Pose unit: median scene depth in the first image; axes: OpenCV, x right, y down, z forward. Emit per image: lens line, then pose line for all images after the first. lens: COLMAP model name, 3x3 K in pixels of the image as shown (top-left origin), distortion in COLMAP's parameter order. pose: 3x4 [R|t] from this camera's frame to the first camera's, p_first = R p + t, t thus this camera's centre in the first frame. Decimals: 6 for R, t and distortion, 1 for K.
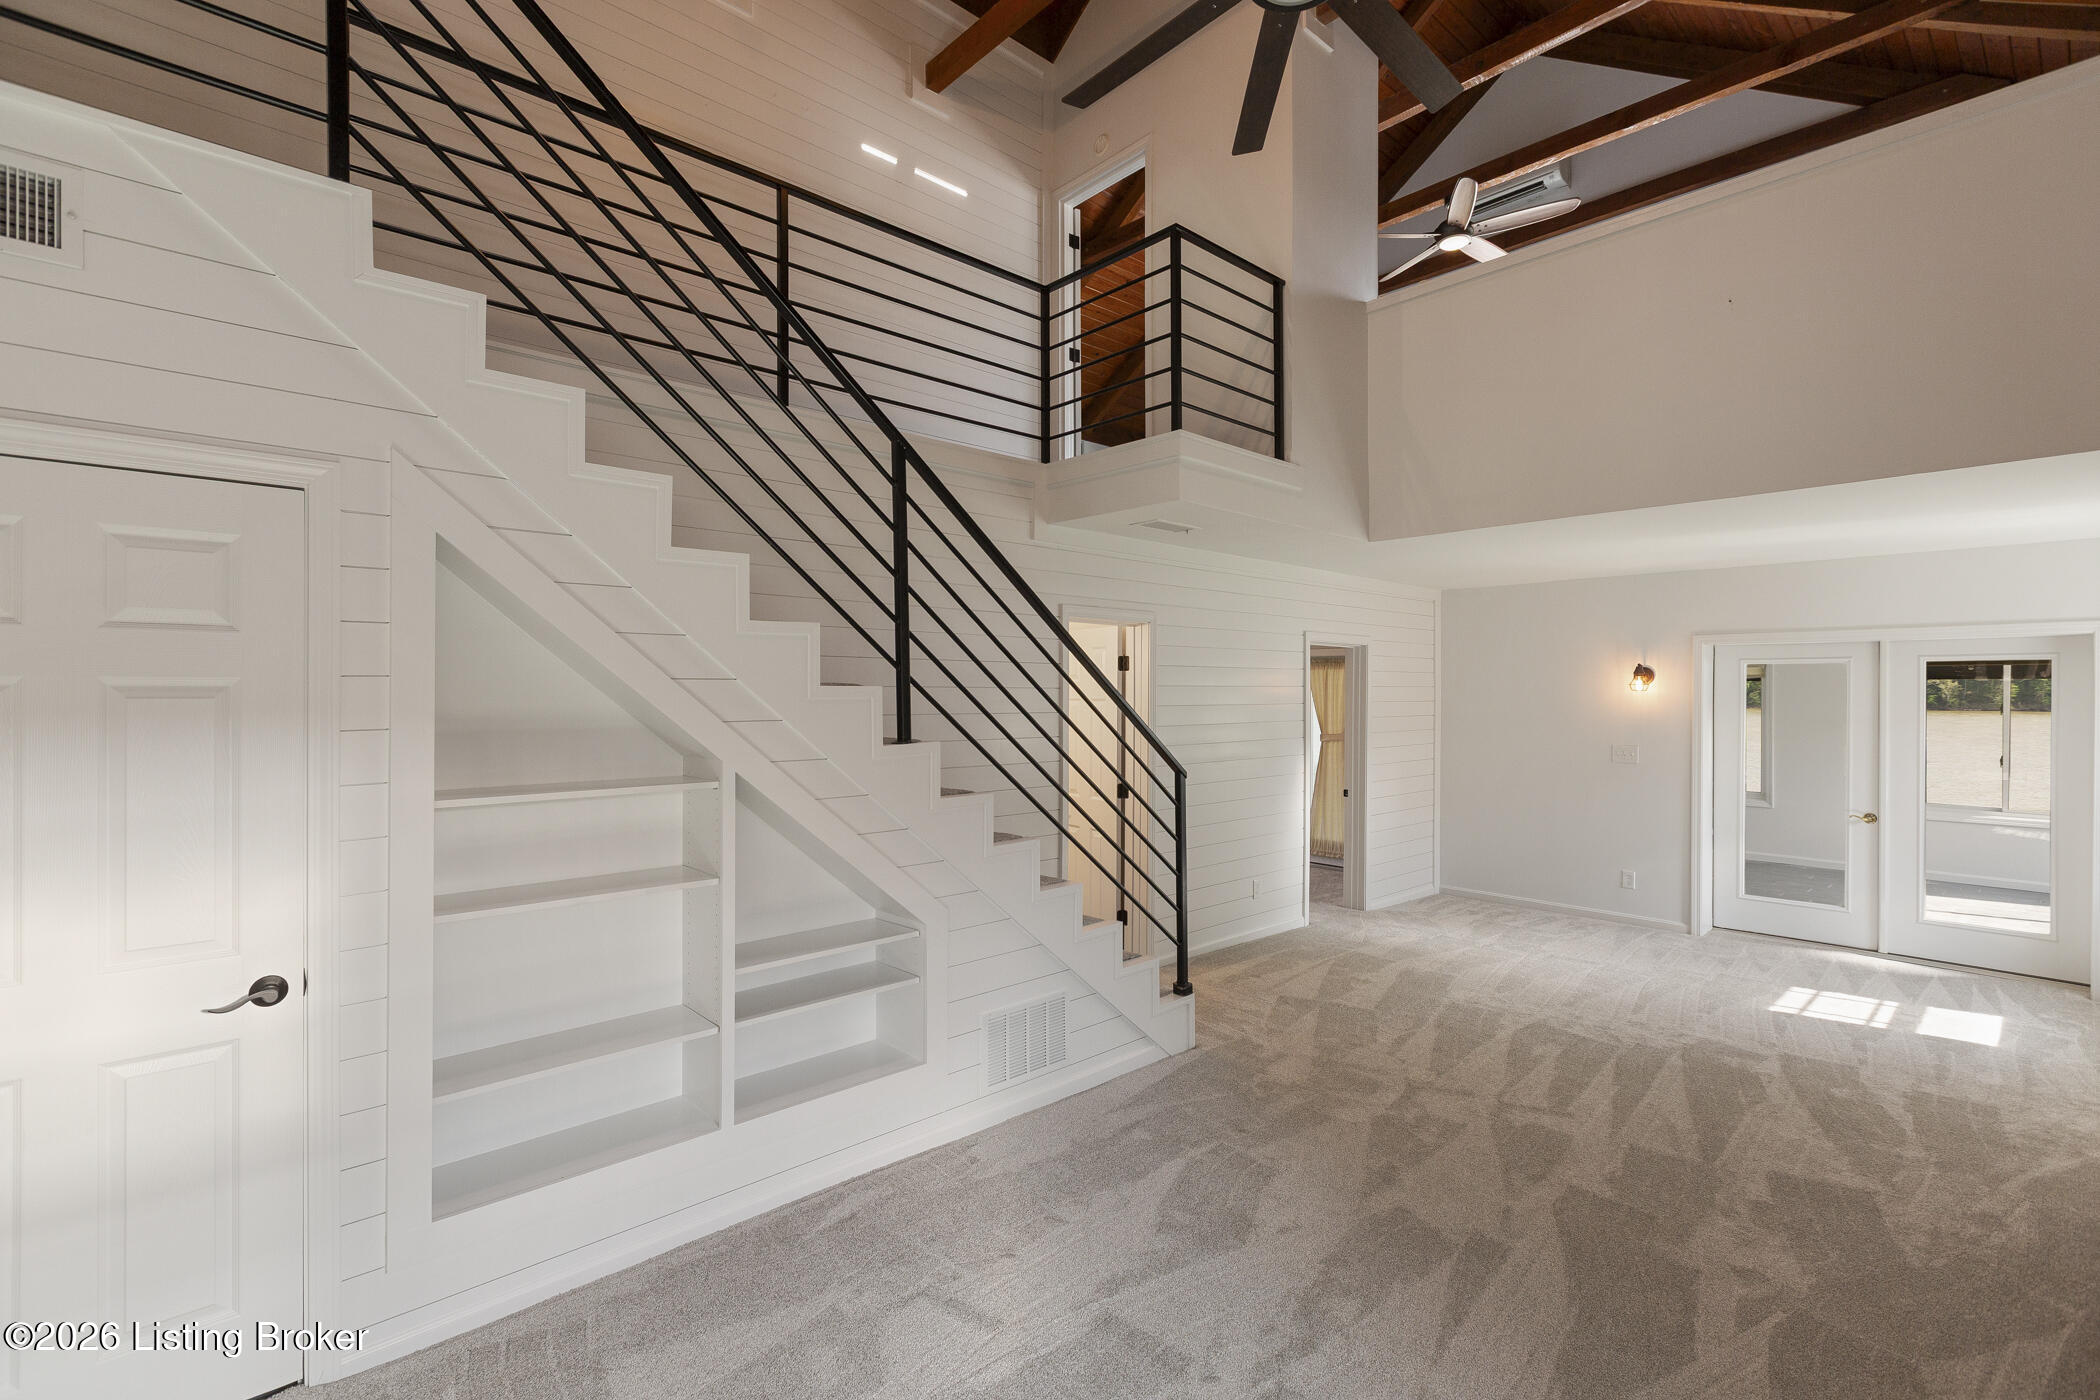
lens RADIAL K [[938.3, 0, 1048.4], [0, 938.3, 700.5], [0, 0, 1]] dist [0.004668, -0.001707]
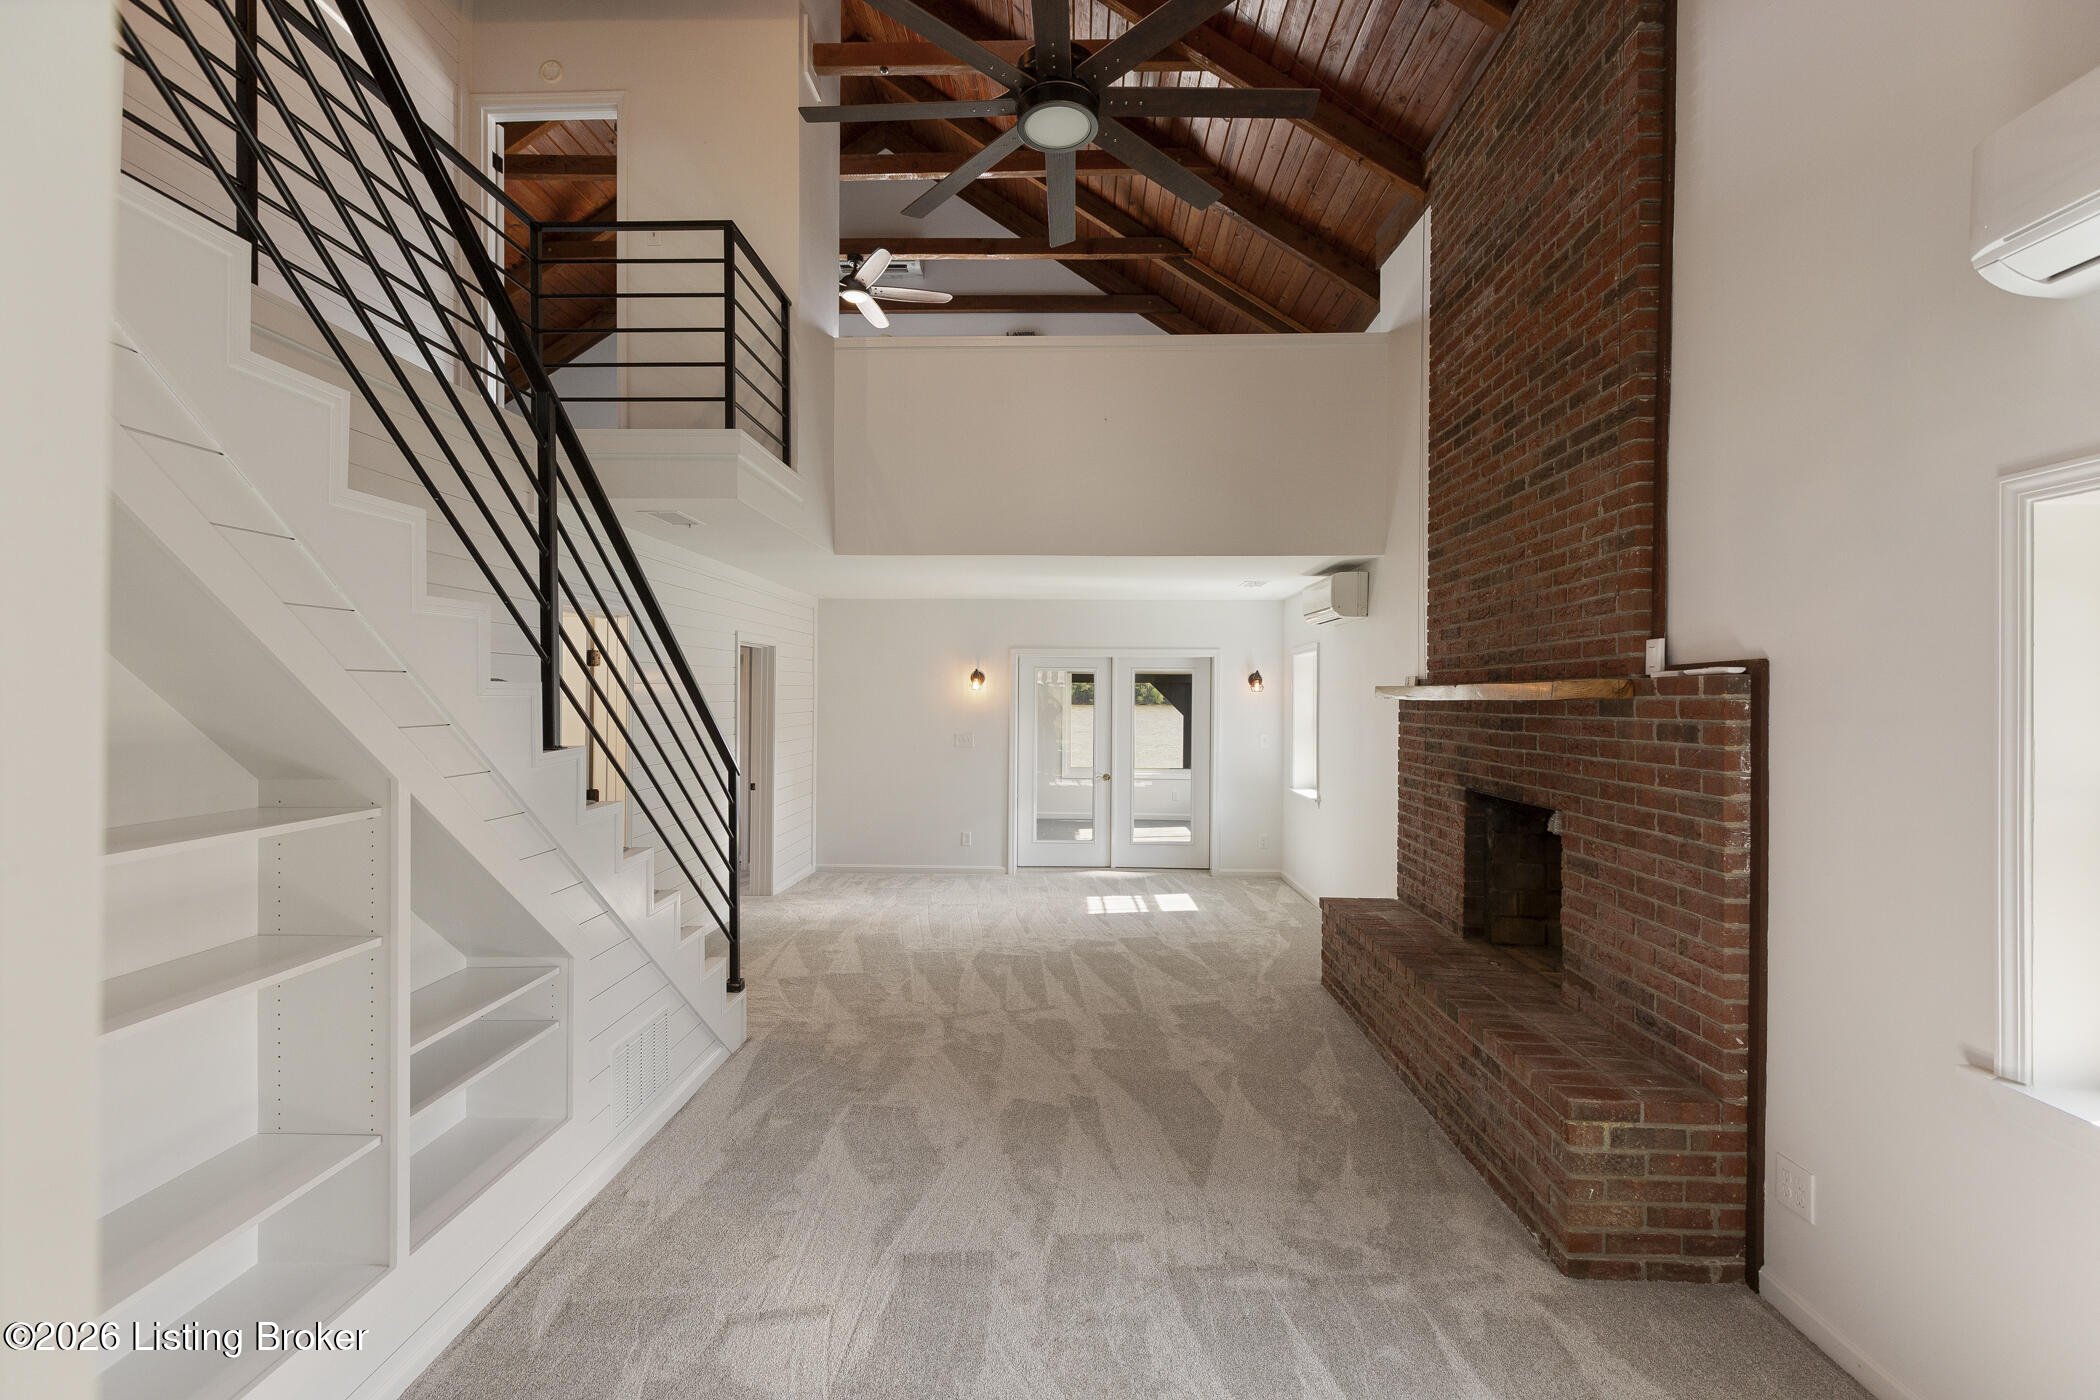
lens RADIAL K [[938.3, 0, 1049.4], [0, 938.3, 693.7], [0, 0, 1]] dist [0.004668, -0.001707]
pose [[0.695185, 0.001485, 0.718830, -0.396438], [0.001159, 0.999994, -0.003186, -0.000993], [-0.718830, 0.003048, 0.695179, 0.070655]]
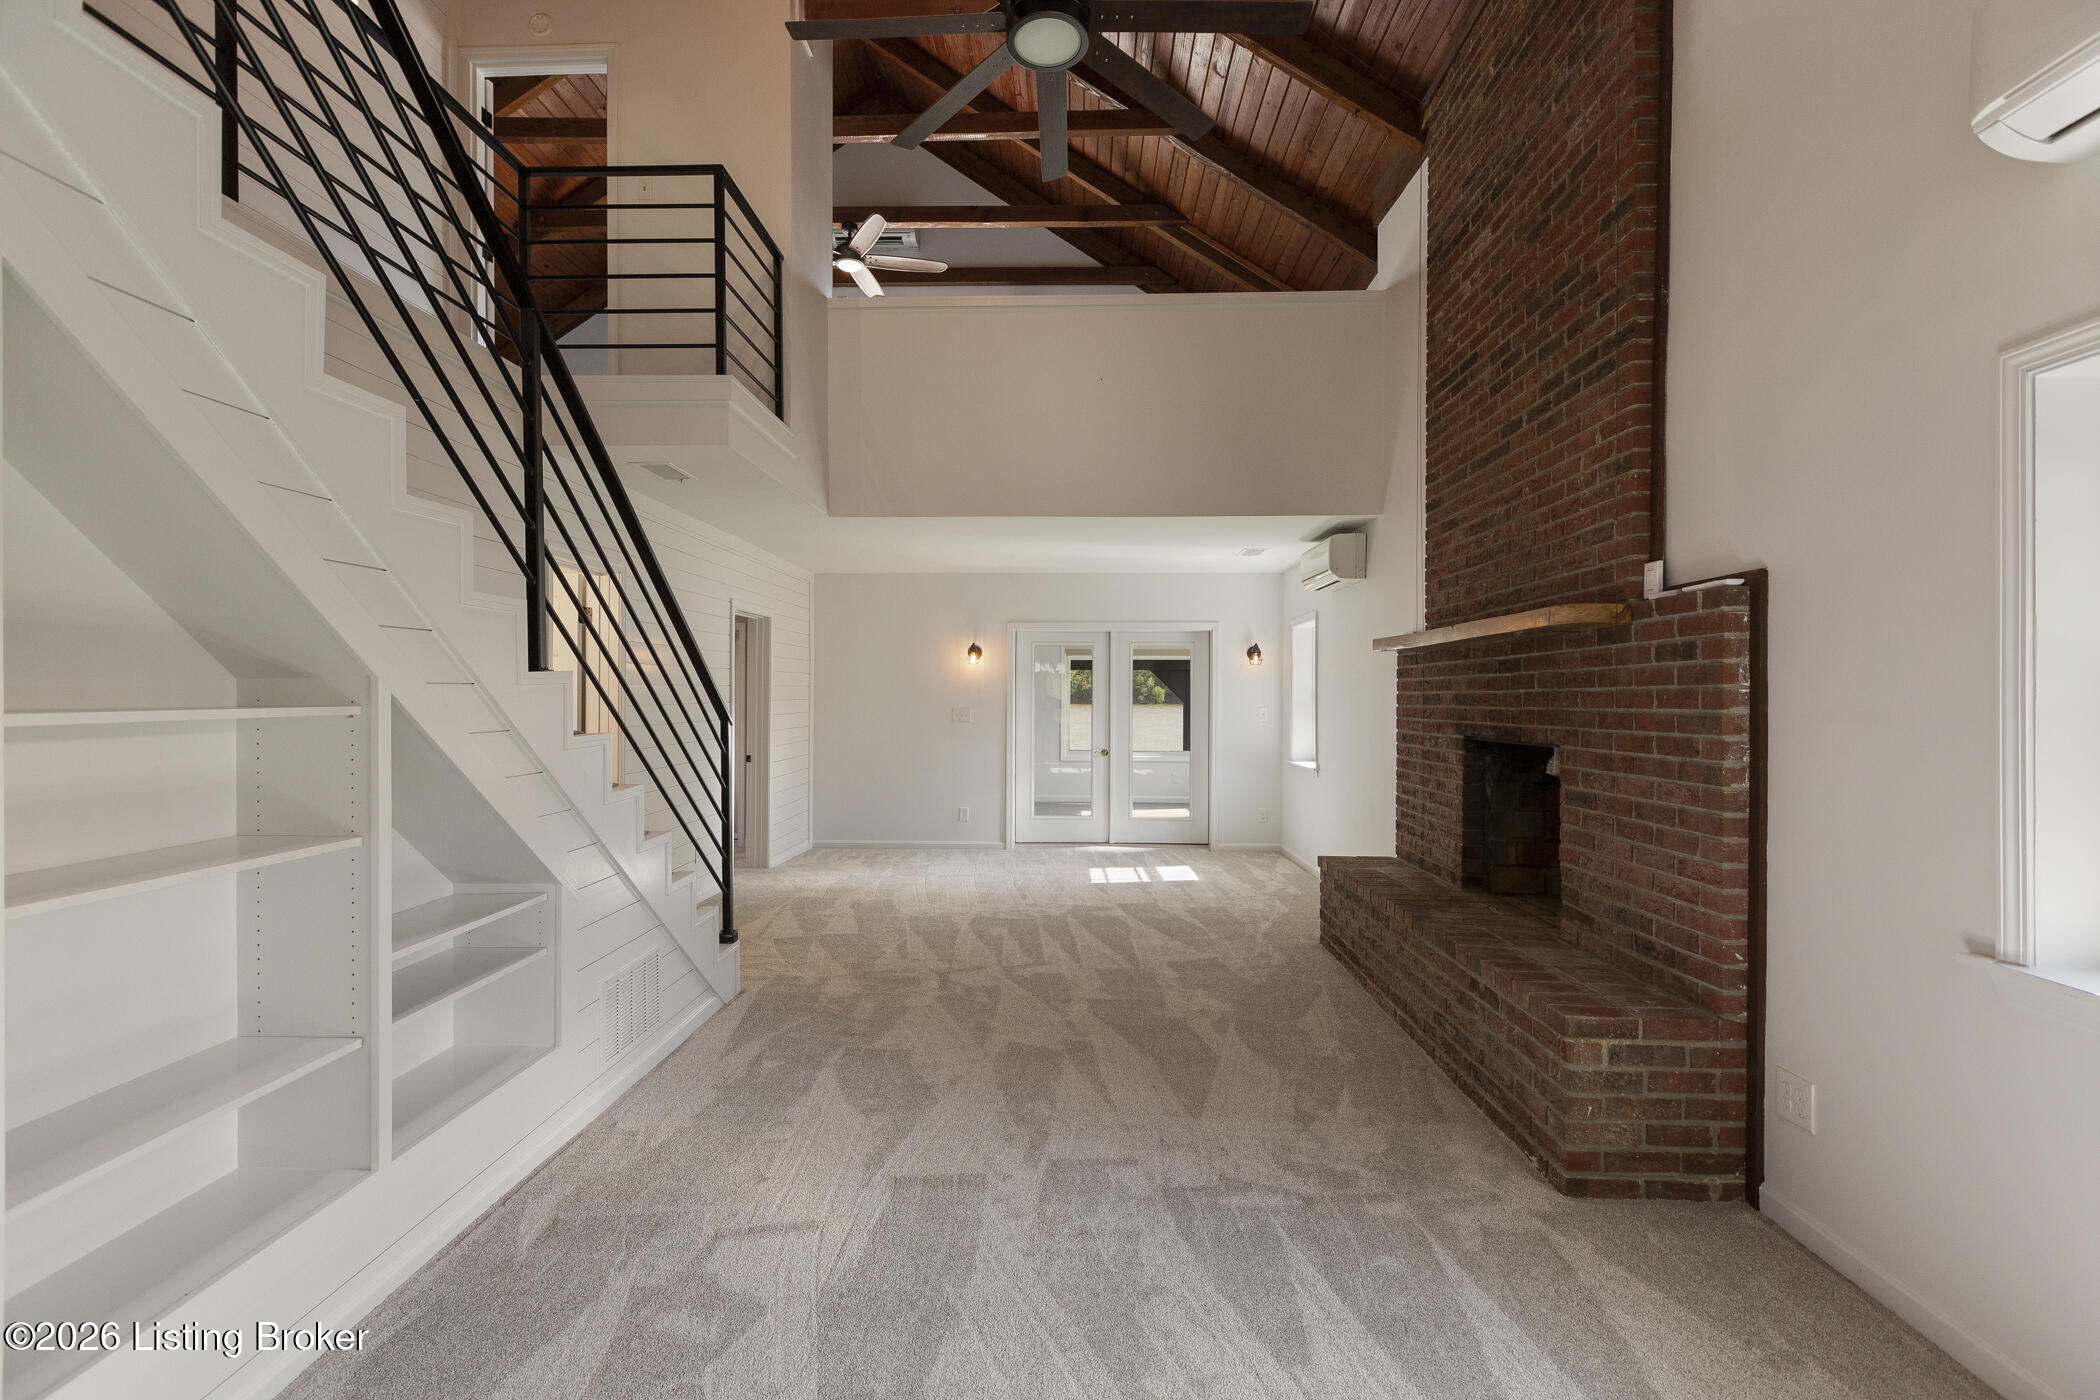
lens RADIAL K [[938.3, 0, 1050.7], [0, 938.3, 696.1], [0, 0, 1]] dist [0.004668, -0.001707]
pose [[0.694569, -0.002334, 0.719422, -0.385725], [0.004216, 0.999991, -0.000826, 0.062355], [-0.719413, 0.003606, 0.694573, 0.071621]]
